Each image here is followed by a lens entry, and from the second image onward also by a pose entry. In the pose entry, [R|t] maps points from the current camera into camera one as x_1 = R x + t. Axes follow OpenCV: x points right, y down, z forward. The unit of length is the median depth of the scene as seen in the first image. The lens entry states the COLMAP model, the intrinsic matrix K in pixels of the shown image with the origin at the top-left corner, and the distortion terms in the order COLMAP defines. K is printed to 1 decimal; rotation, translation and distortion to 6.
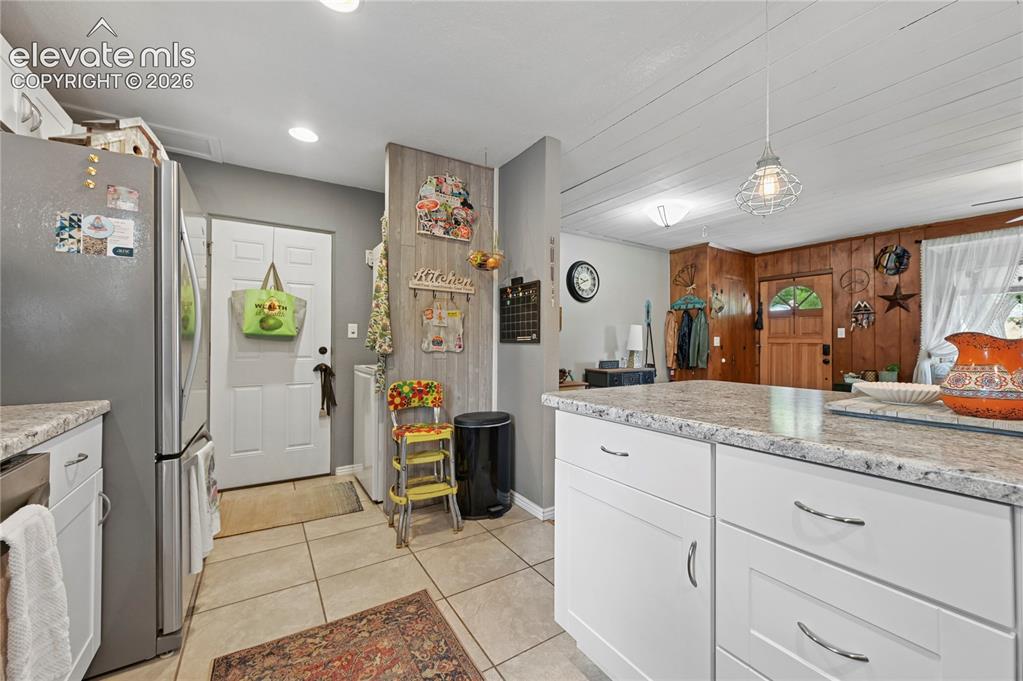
lens RADIAL K [[409.5, 0, 529.8], [0, 409.5, 340.0], [0, 0, 1]] dist [-0.000975, -0.000268]
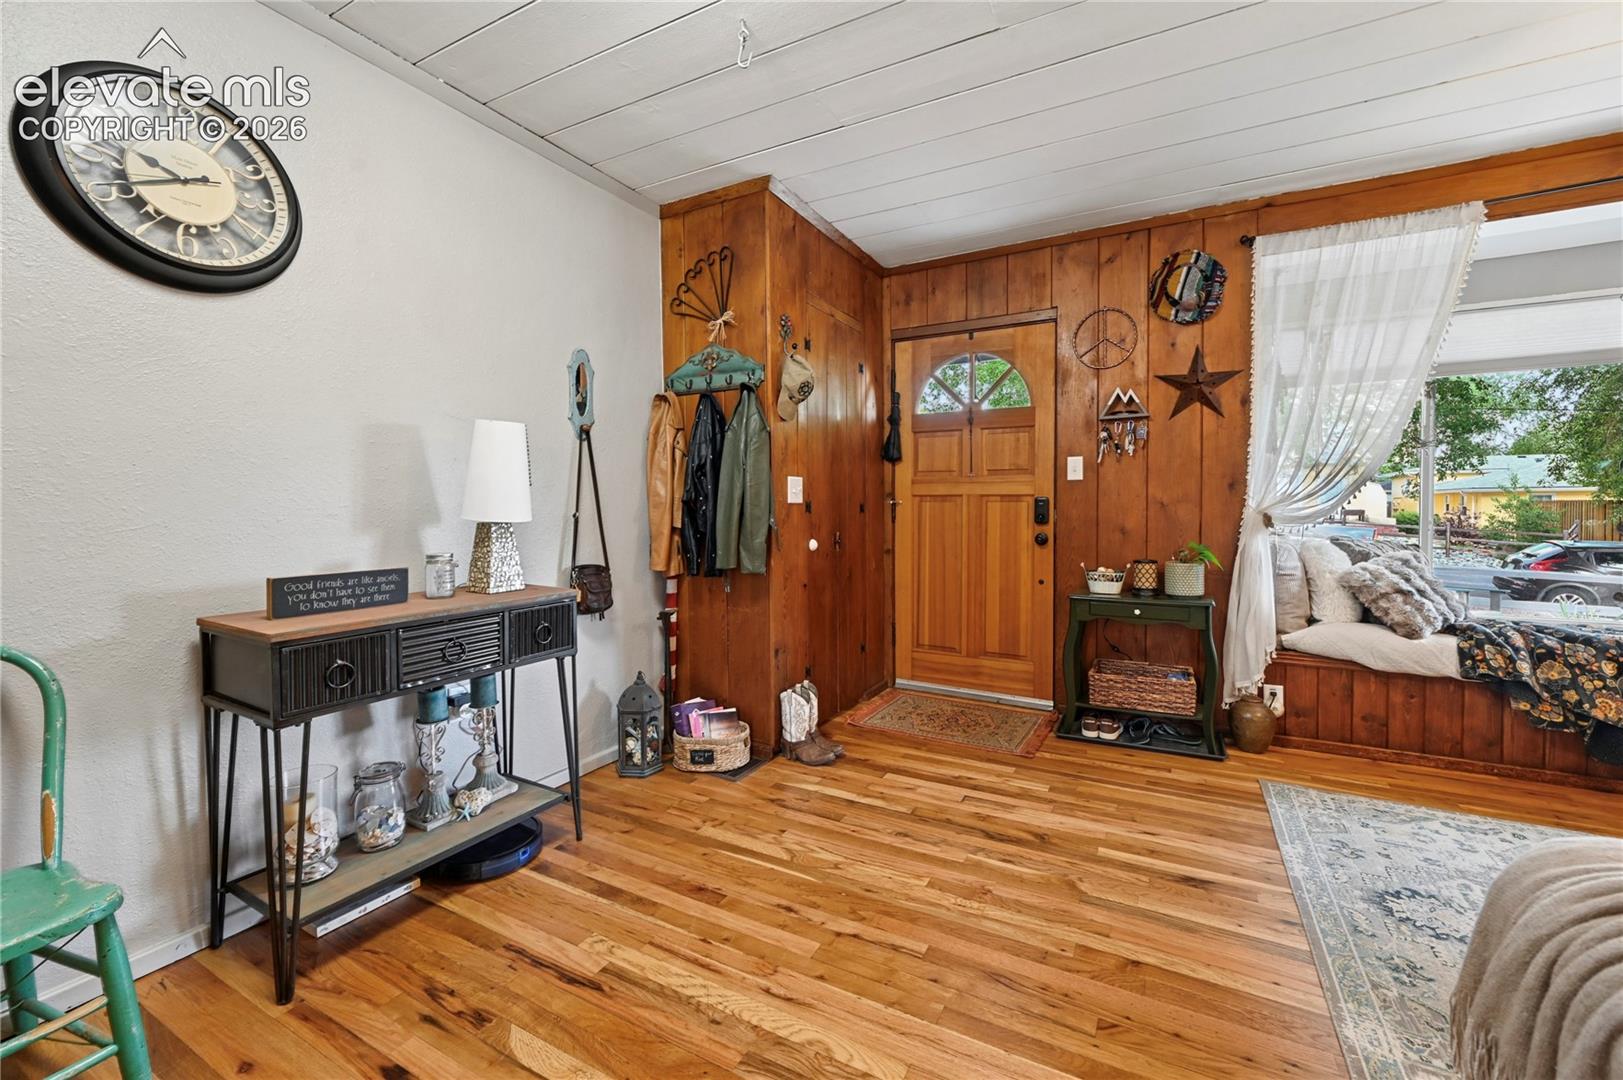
lens RADIAL K [[648.0, 0, 841.0], [0, 648.0, 524.6], [0, 0, 1]] dist [0.001736, 0.000226]
pose [[0.881232, -0.022846, 0.472131, 0.244132], [0.004688, 0.999205, 0.039599, 0.011506], [-0.472661, -0.032682, 0.880638, 0.525586]]
